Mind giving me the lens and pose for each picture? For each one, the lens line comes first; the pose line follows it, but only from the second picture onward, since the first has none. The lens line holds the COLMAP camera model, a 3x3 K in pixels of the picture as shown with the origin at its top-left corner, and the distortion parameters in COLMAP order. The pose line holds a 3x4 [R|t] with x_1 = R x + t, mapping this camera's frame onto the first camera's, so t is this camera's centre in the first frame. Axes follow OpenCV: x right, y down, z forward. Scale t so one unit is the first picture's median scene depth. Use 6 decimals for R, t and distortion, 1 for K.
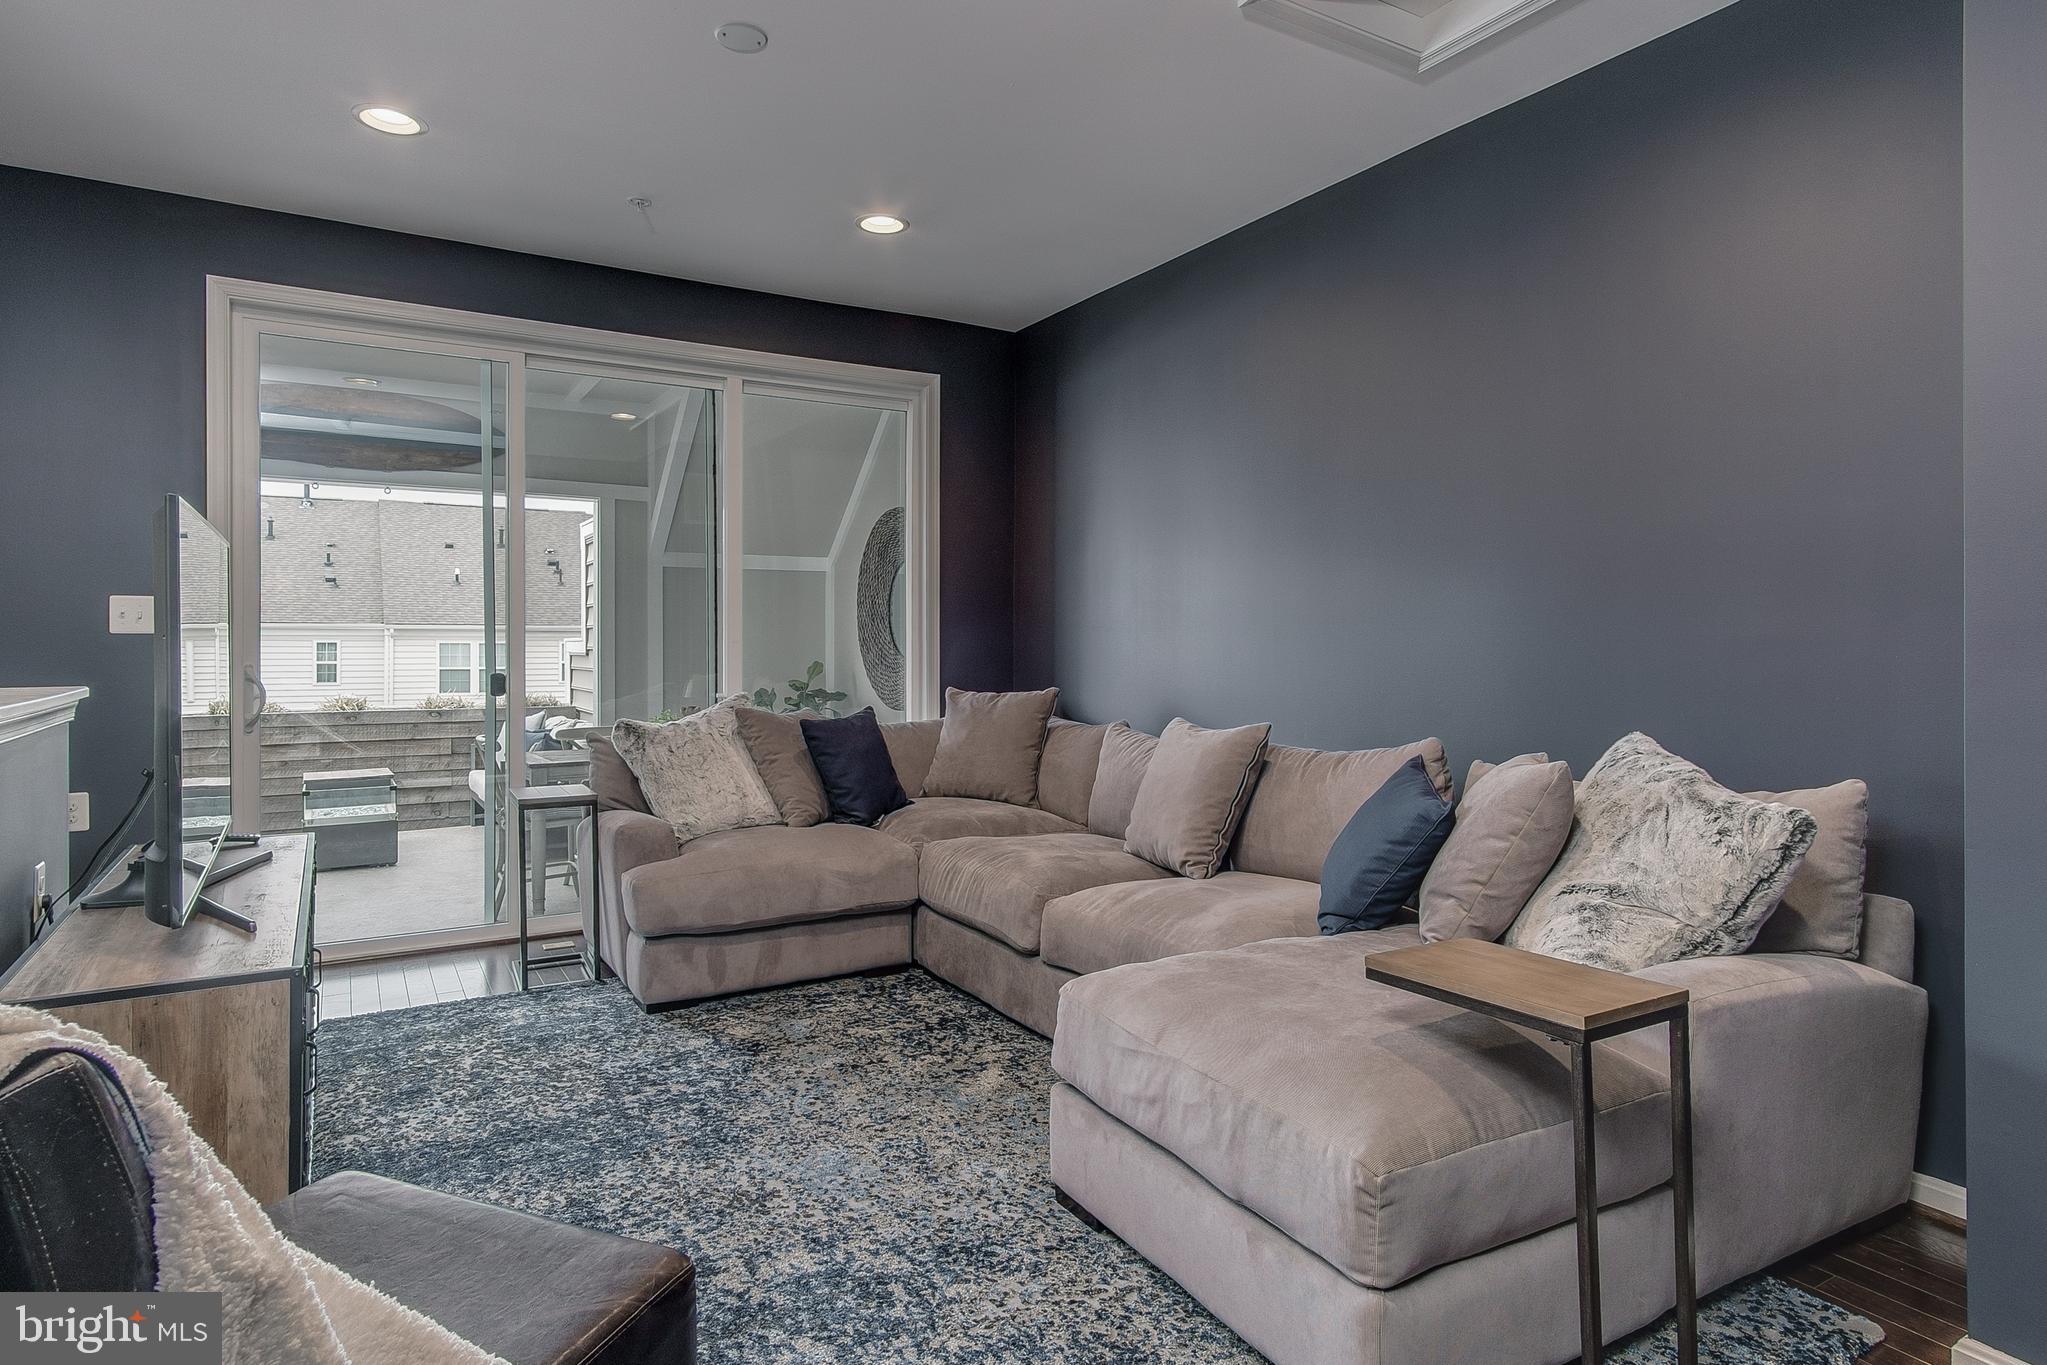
lens RADIAL K [[1139.8, 0, 1025.8], [0, 1139.8, 648.3], [0, 0, 1]] dist [0.003329, 0.000701]
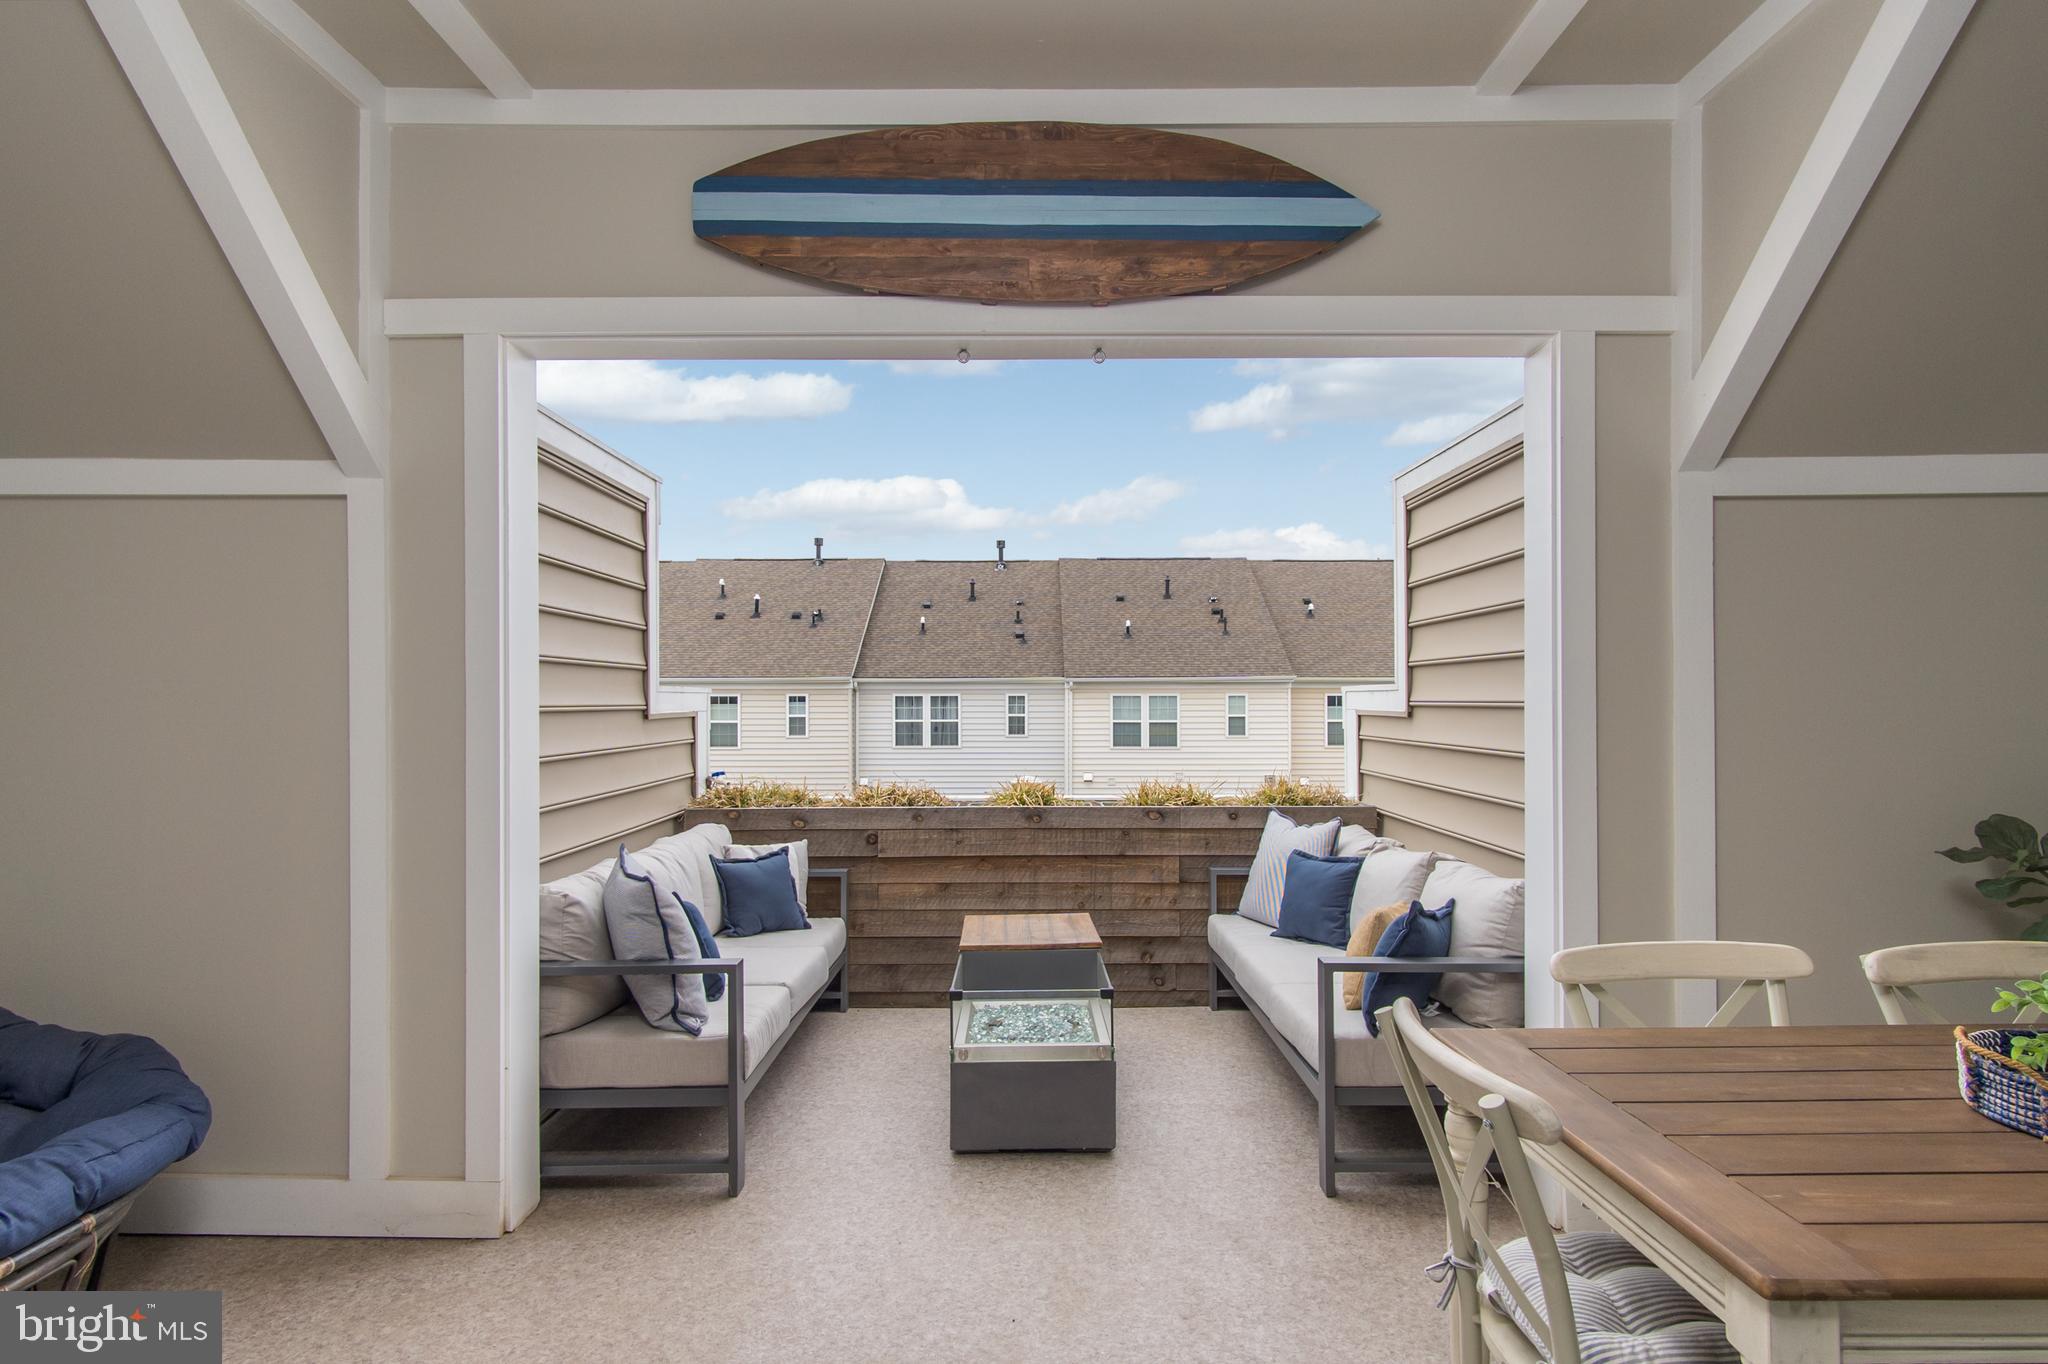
lens RADIAL K [[1089.4, 0, 1027.8], [0, 1089.4, 698.3], [0, 0, 1]] dist [0.000528, 0.000025]
pose [[0.856241, -0.005031, -0.516553, -0.276732], [0.004734, 0.999987, -0.001891, -0.002596], [0.516555, -0.000826, 0.856253, 0.472273]]
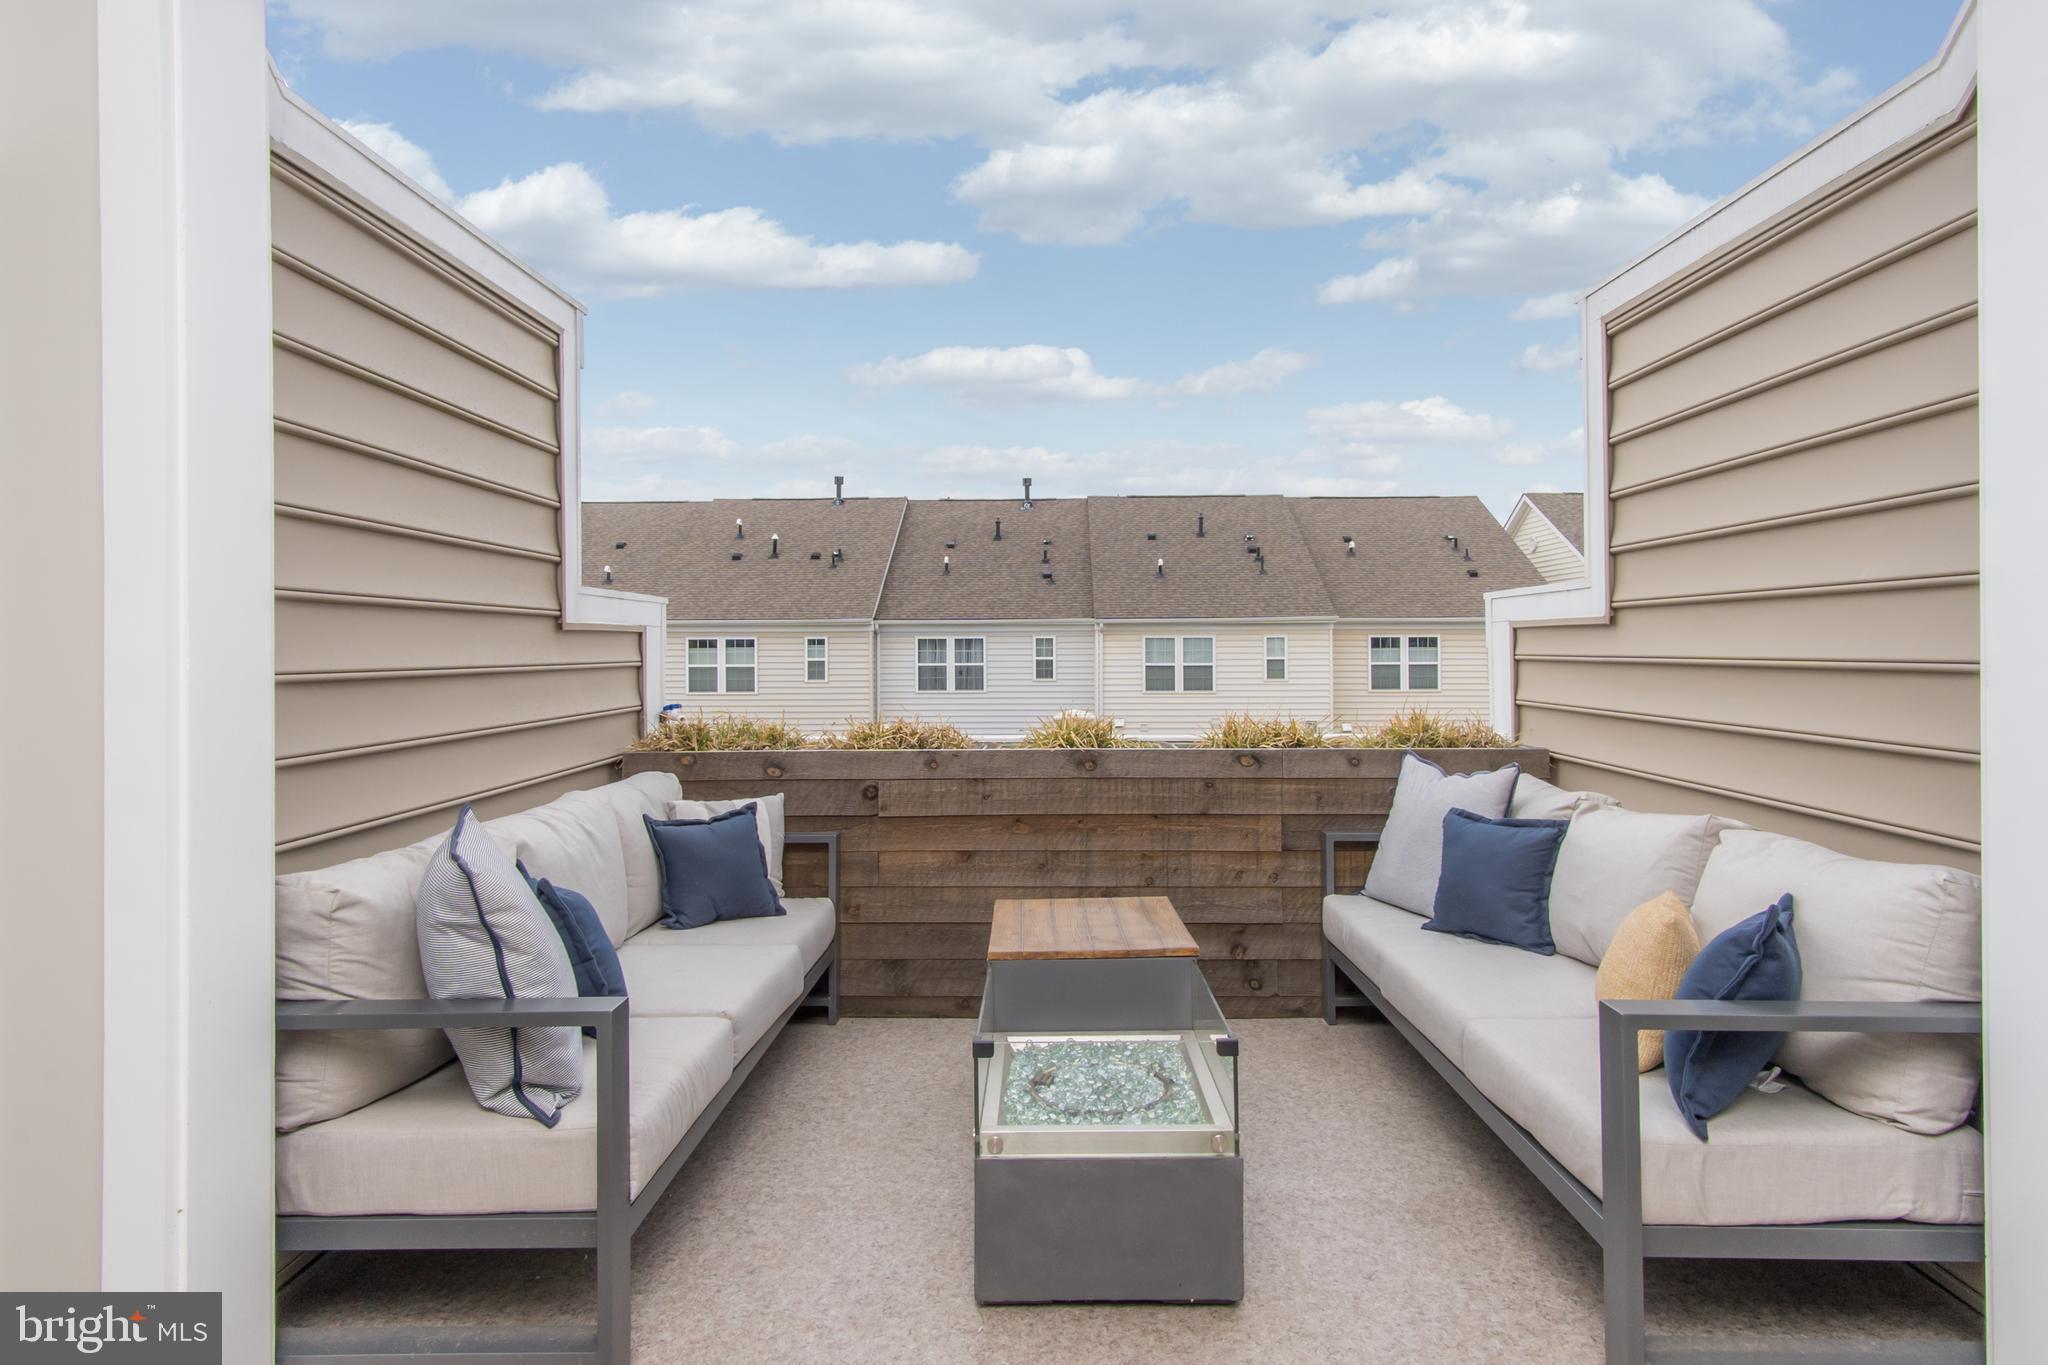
lens RADIAL K [[1083.0, 0, 1025.7], [0, 1083.0, 647.2], [0, 0, 1]] dist [-0.001236, -0.000069]
pose [[0.843221, -0.007288, -0.537517, -0.359737], [0.007453, 0.999970, -0.001867, 0.013594], [0.537515, -0.002432, 0.843251, 0.590860]]
